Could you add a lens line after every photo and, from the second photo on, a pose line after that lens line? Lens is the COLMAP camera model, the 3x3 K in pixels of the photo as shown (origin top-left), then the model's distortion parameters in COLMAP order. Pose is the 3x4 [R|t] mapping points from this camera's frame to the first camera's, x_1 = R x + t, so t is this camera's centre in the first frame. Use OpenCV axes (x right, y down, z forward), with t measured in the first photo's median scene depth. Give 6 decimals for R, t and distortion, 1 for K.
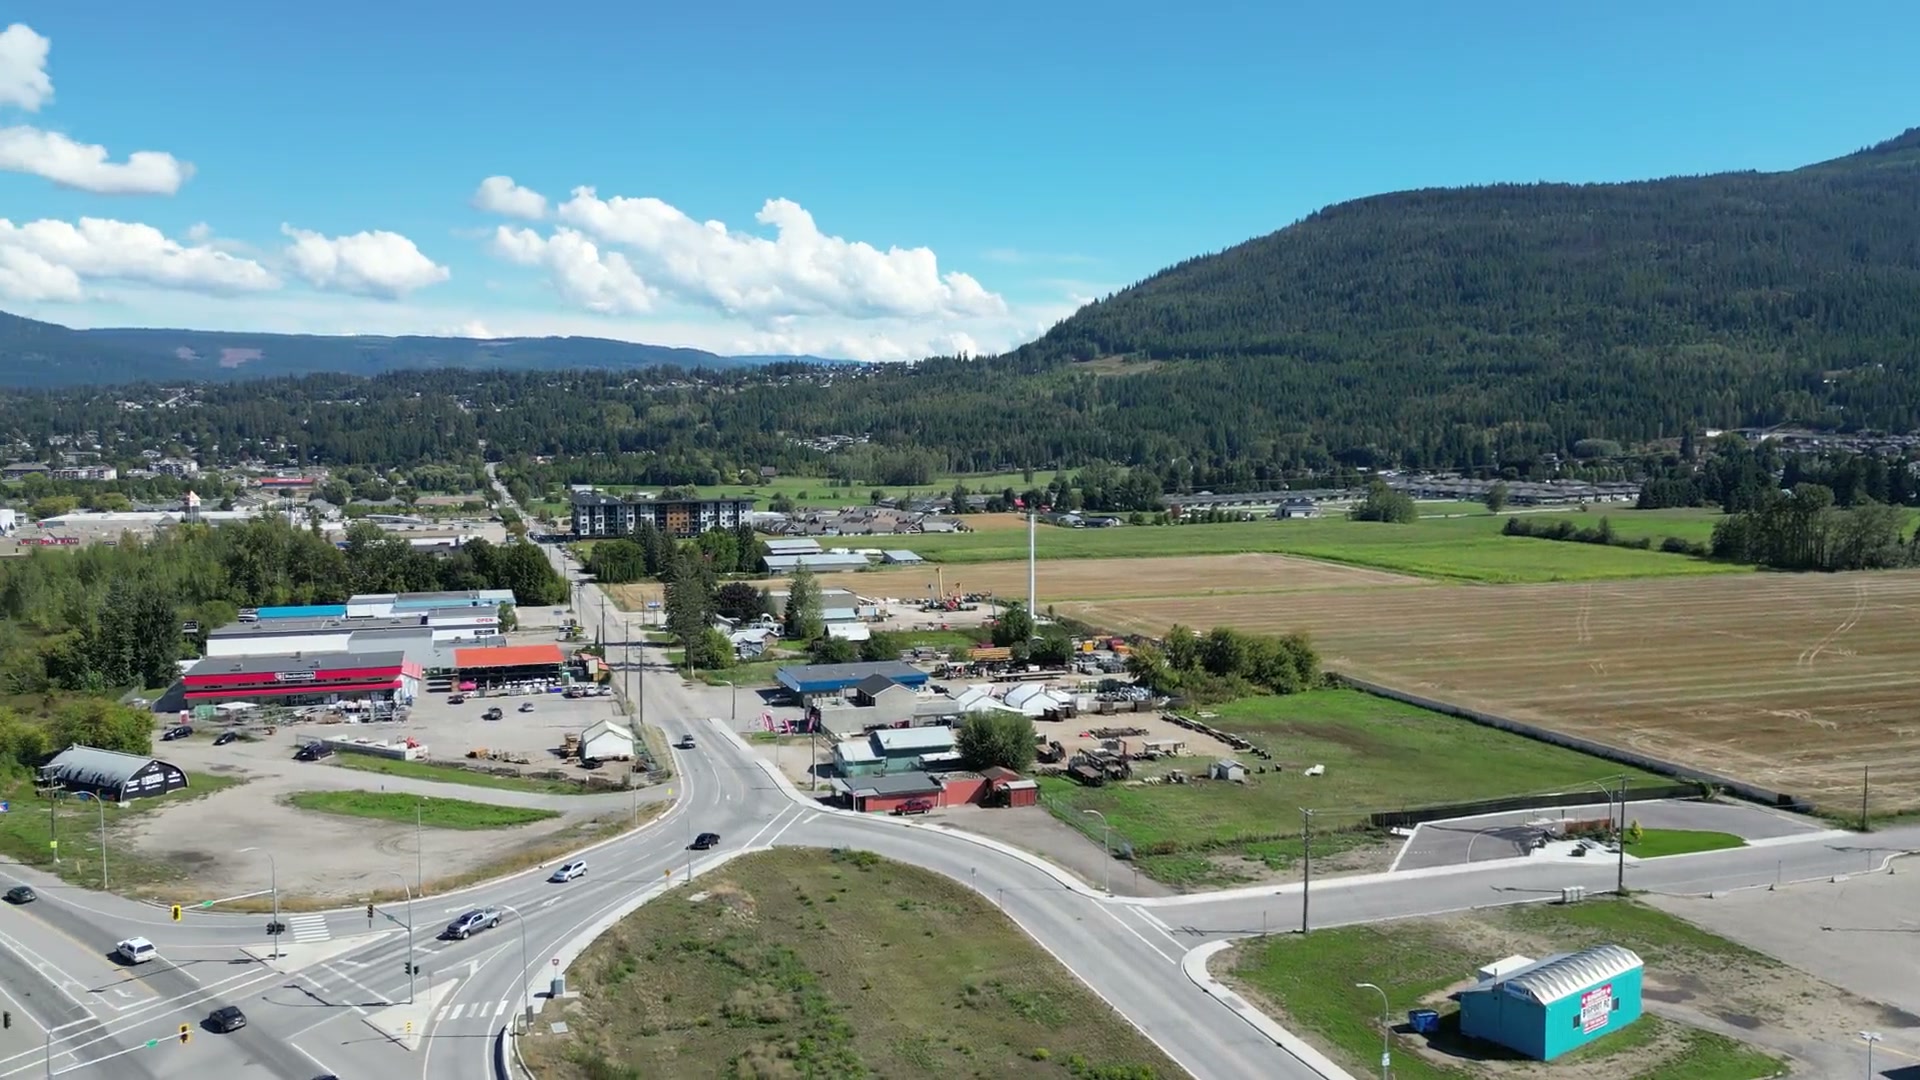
lens RADIAL K [[1420.9, 0, 966.6], [0, 1420.9, 532.7], [0, 0, 1]] dist [0.084424, -0.094293]
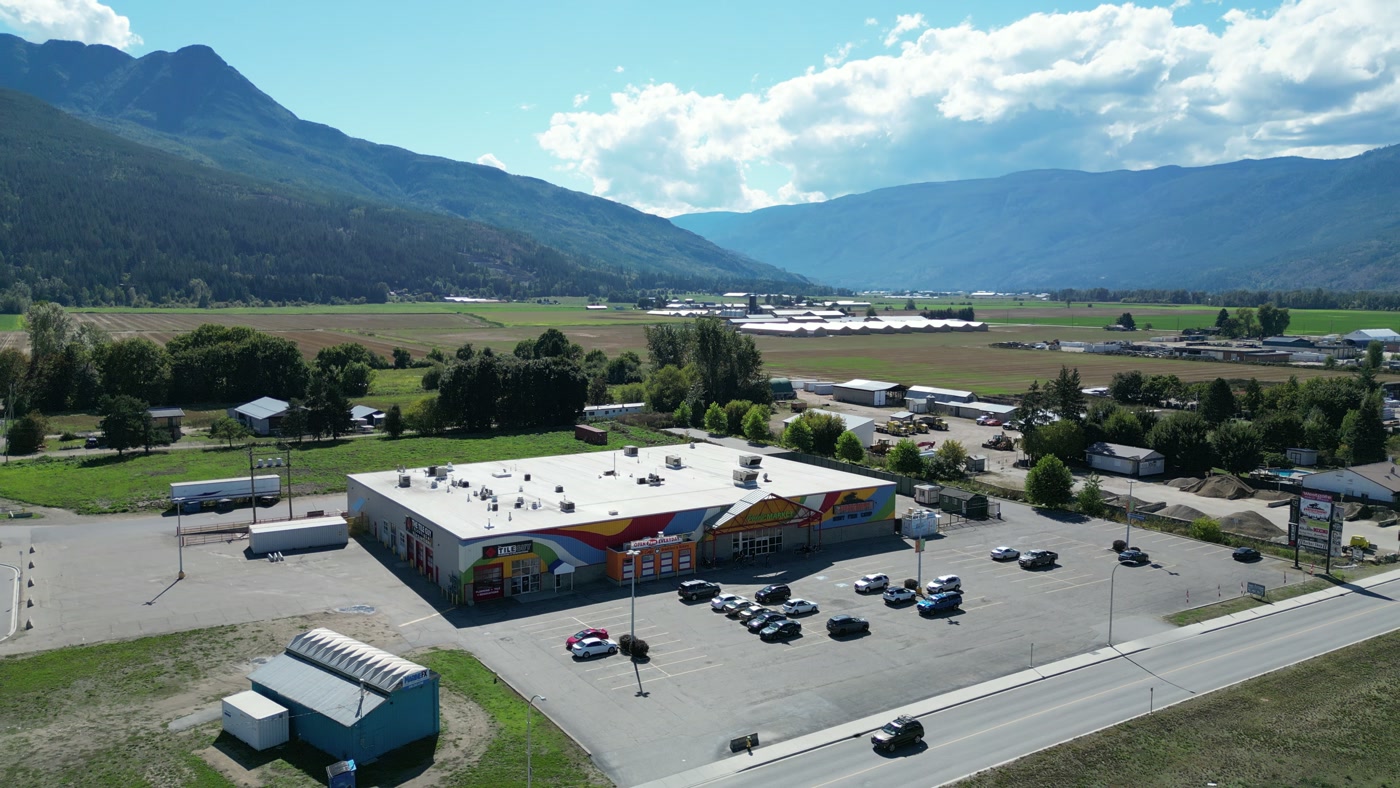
lens RADIAL K [[1036.1, 0, 704.8], [0, 1036.1, 388.7], [0, 0, 1]] dist [0.084424, -0.094293]
pose [[-0.215140, -0.100318, 0.971417, -0.124418], [0.057888, 0.991651, 0.115228, 0.024234], [-0.974866, 0.081024, -0.207536, 0.379581]]
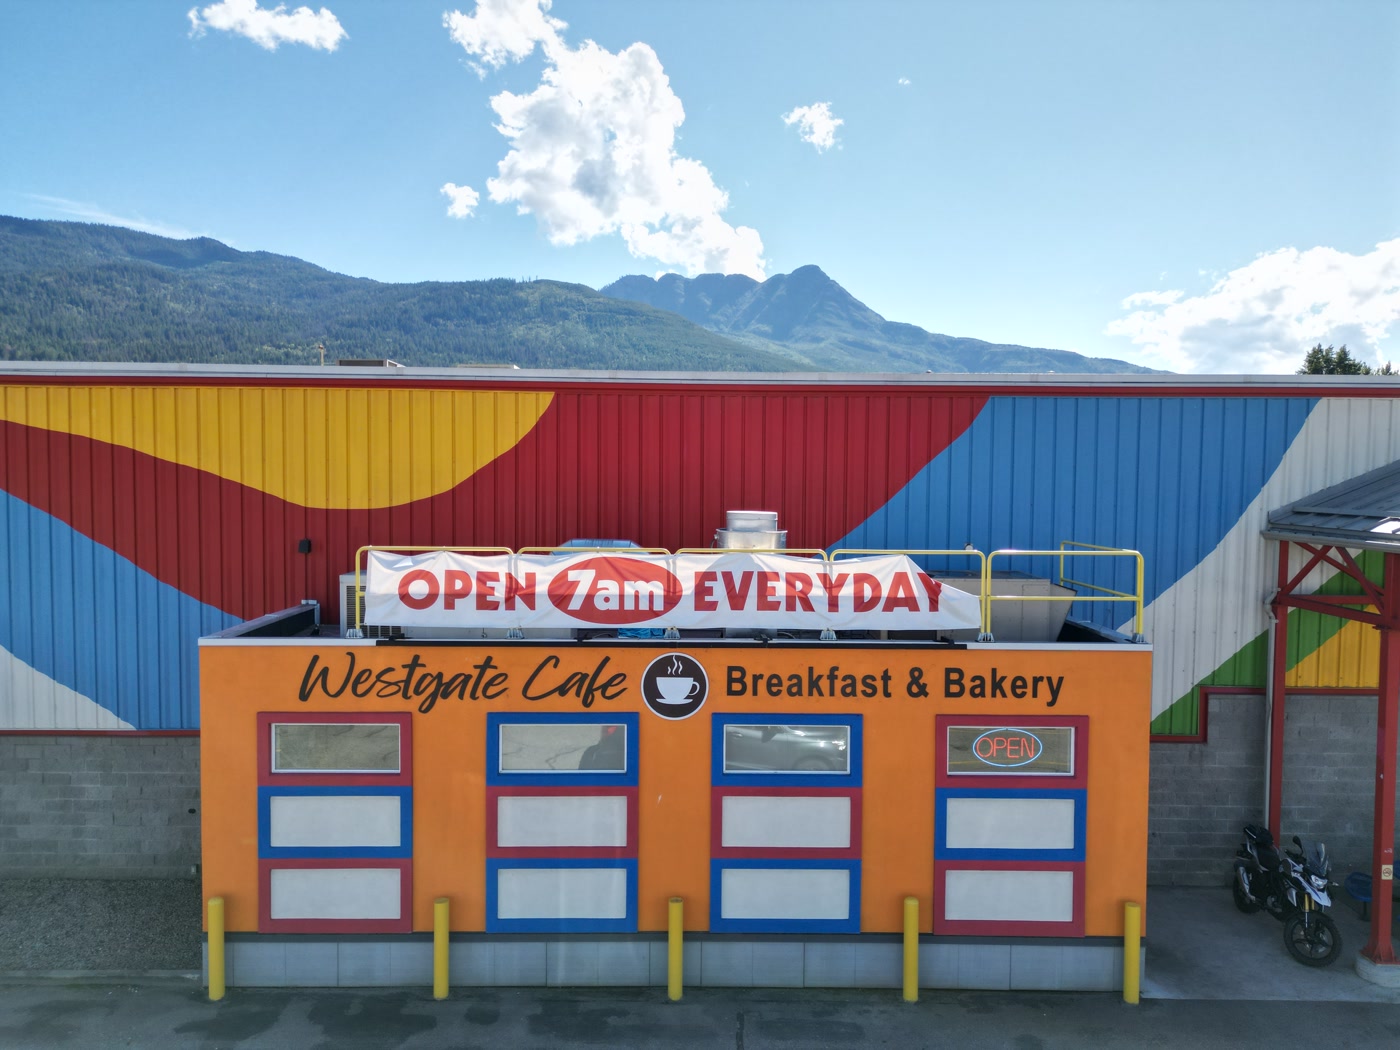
lens RADIAL K [[992.8, 0, 699.8], [0, 992.8, 520.3], [0, 0, 1]] dist [0.075027, -0.085937]
pose [[0.329359, -0.044263, 0.943167, 0.256993], [0.052761, 0.998203, 0.028422, 0.132338], [-0.942730, 0.040402, 0.331102, 0.300285]]
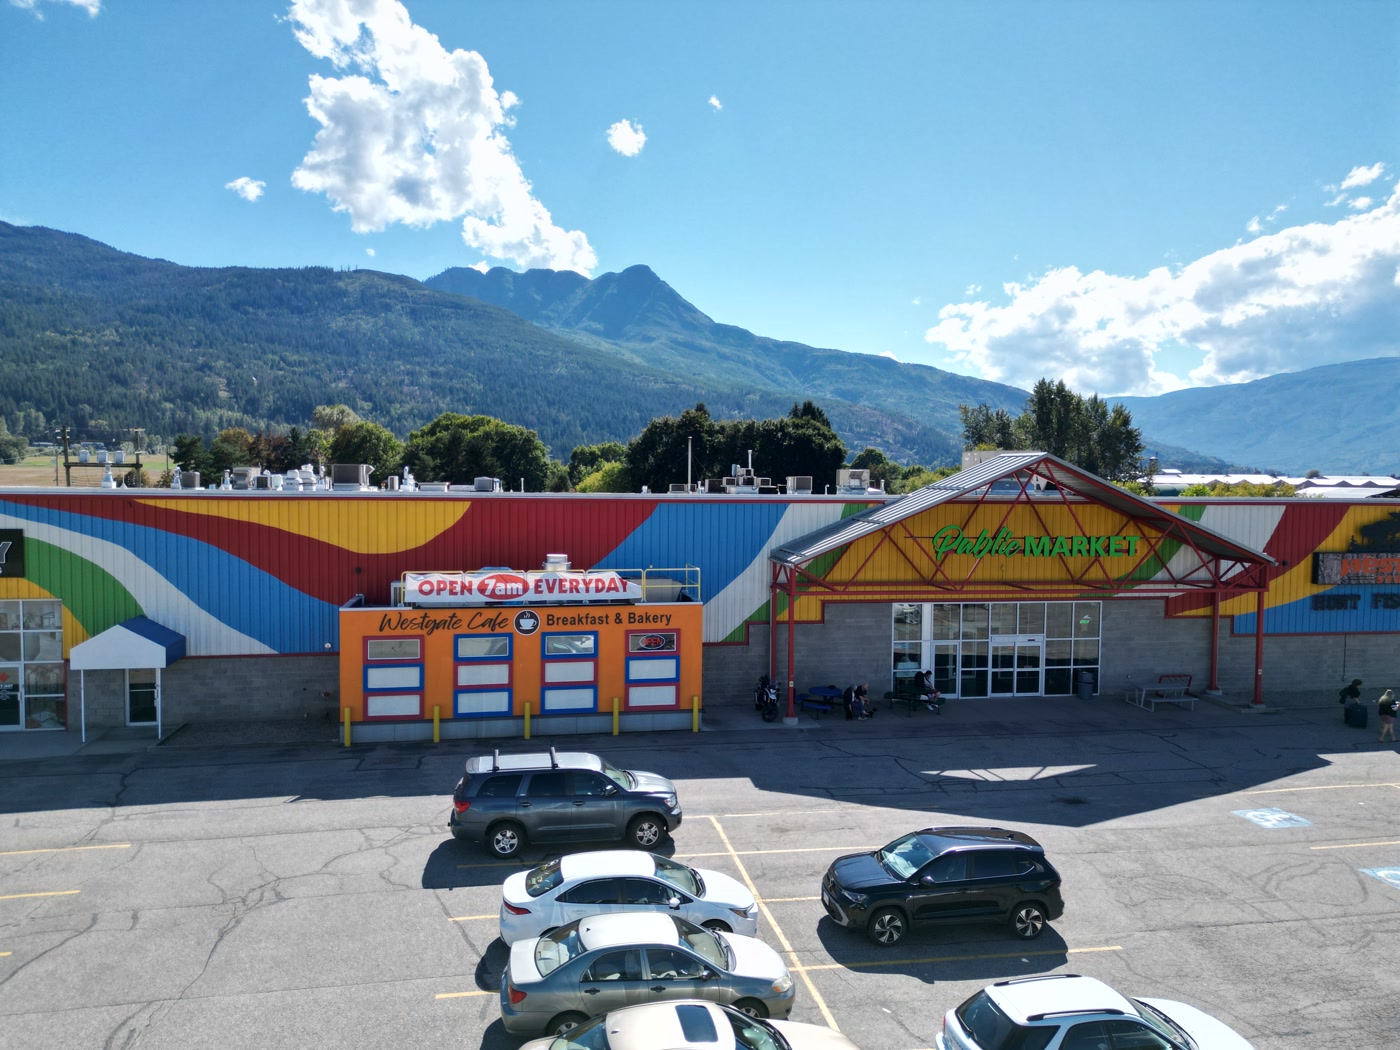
lens RADIAL K [[990.0, 0, 703.6], [0, 990.0, 520.7], [0, 0, 1]] dist [0.071336, -0.072866]
pose [[0.163460, -0.049080, 0.985328, 0.194496], [0.053366, 0.997739, 0.040845, 0.126051], [-0.985106, 0.045907, 0.165709, 0.278516]]
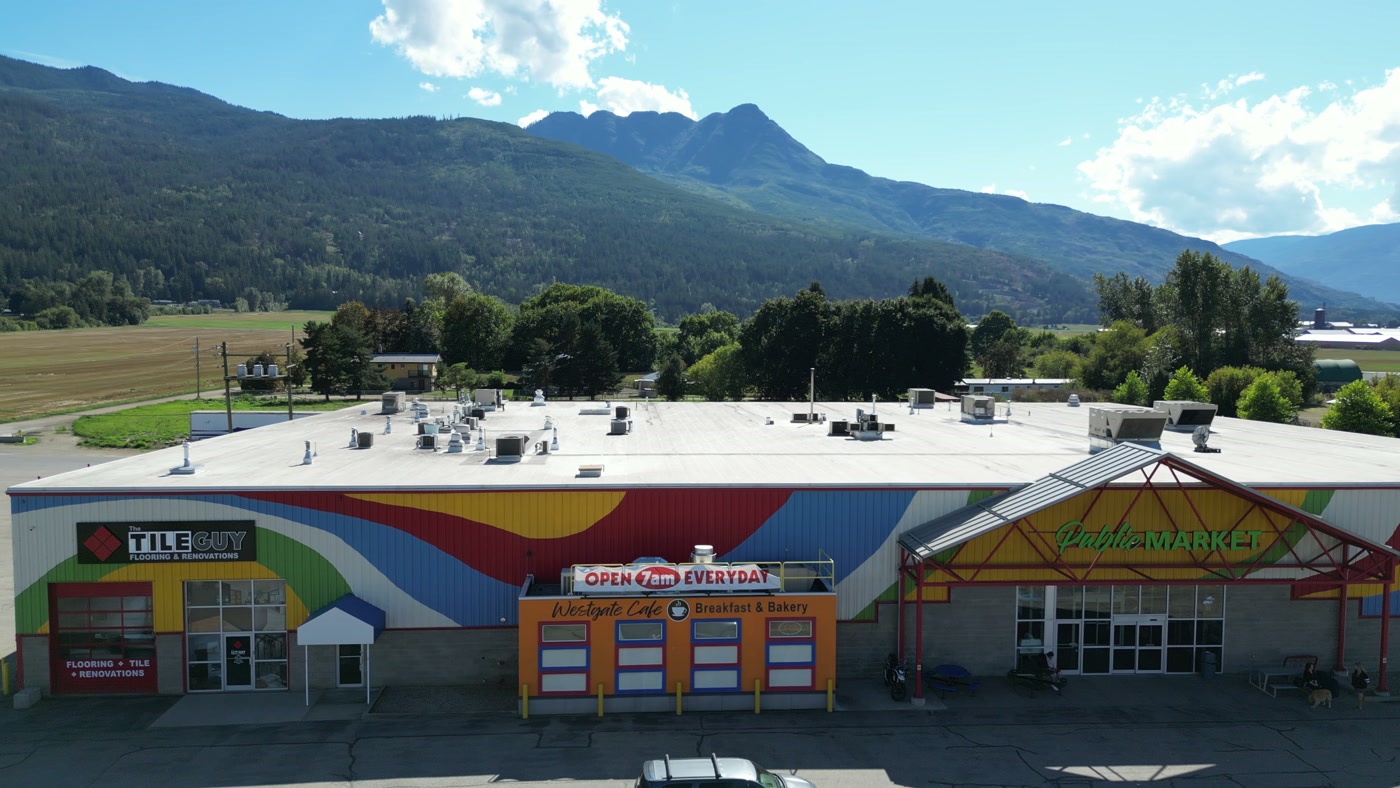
lens RADIAL K [[1043.4, 0, 700.7], [0, 1043.4, 387.1], [0, 0, 1]] dist [0.077737, -0.094232]
pose [[0.268405, -0.061608, 0.961334, 0.177775], [0.056627, 0.997236, 0.048098, 0.108113], [-0.961640, 0.041528, 0.271151, 0.277608]]
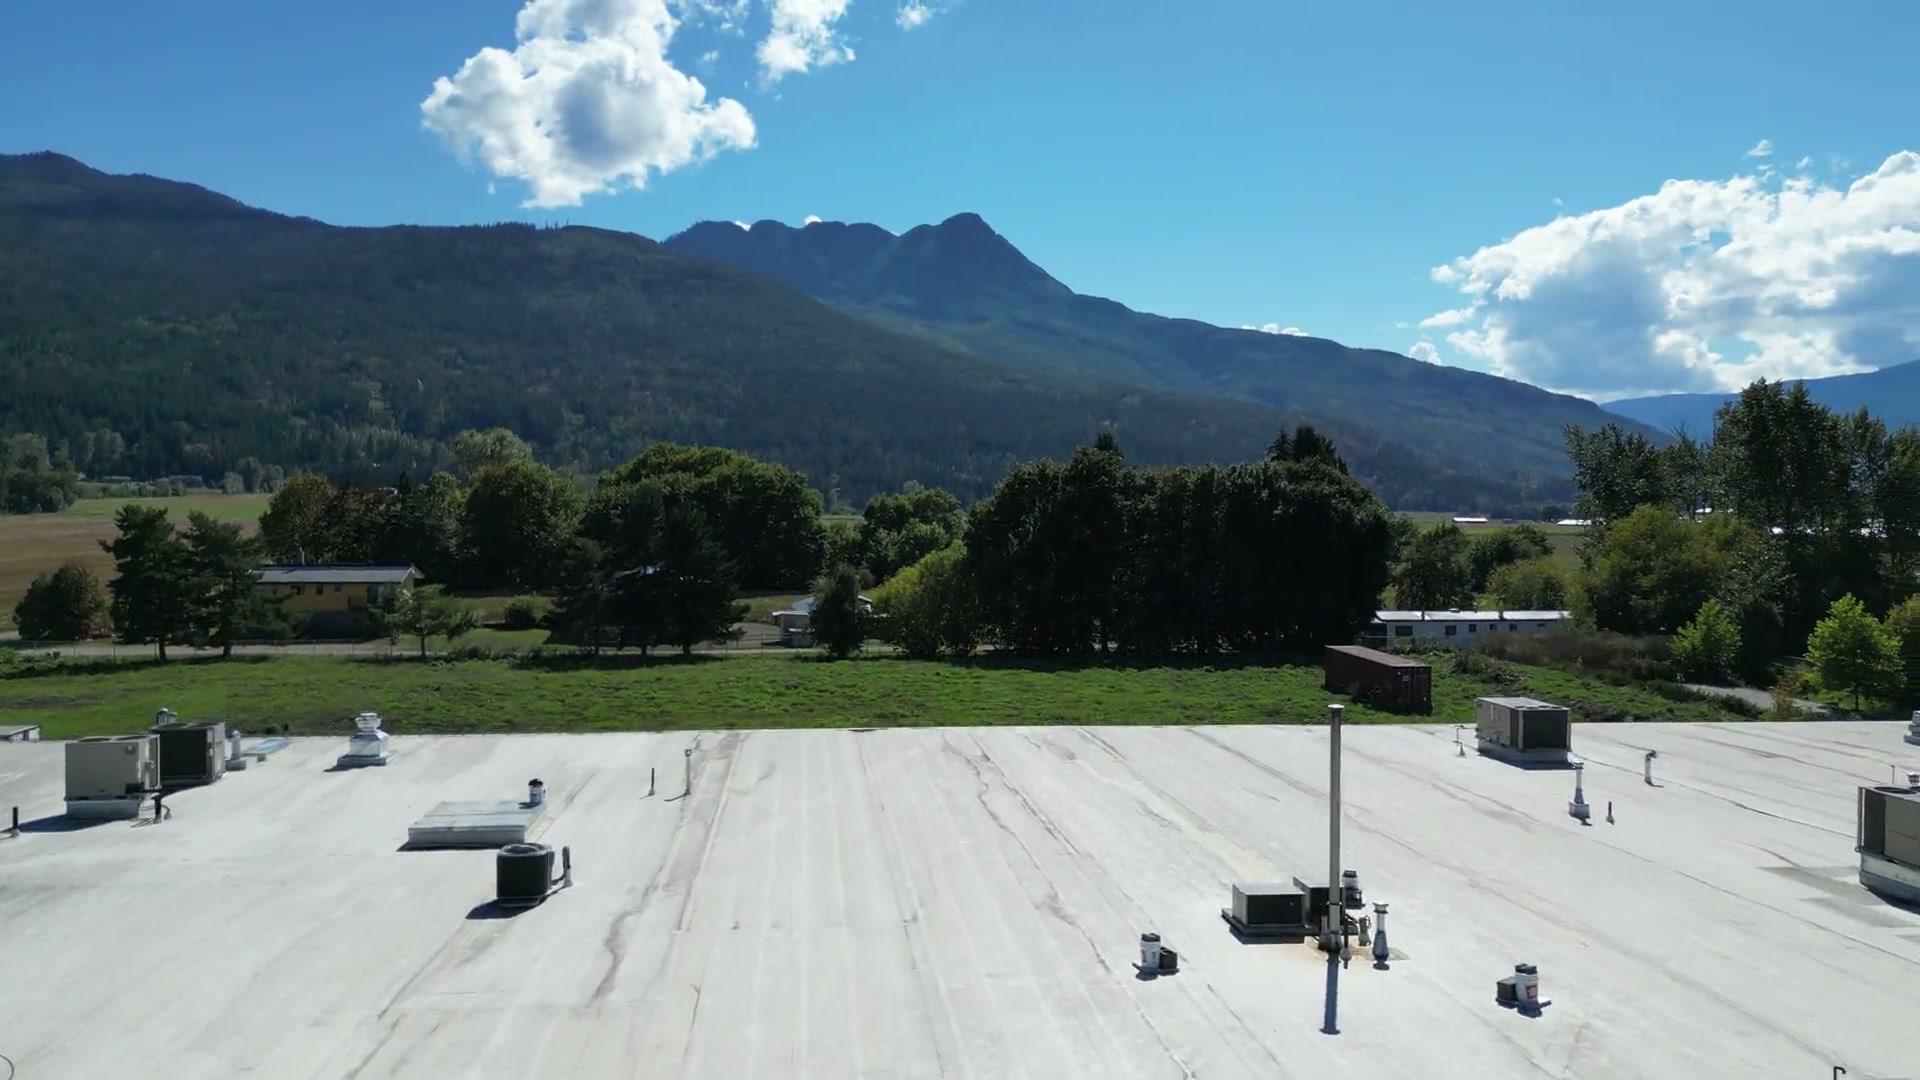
lens RADIAL K [[1420.9, 0, 966.6], [0, 1420.9, 532.7], [0, 0, 1]] dist [0.084424, -0.094293]
pose [[0.225751, -0.018788, 0.974004, 0.331288], [0.056954, 0.998358, 0.006057, 0.106399], [-0.972519, 0.054106, 0.226450, 0.317334]]
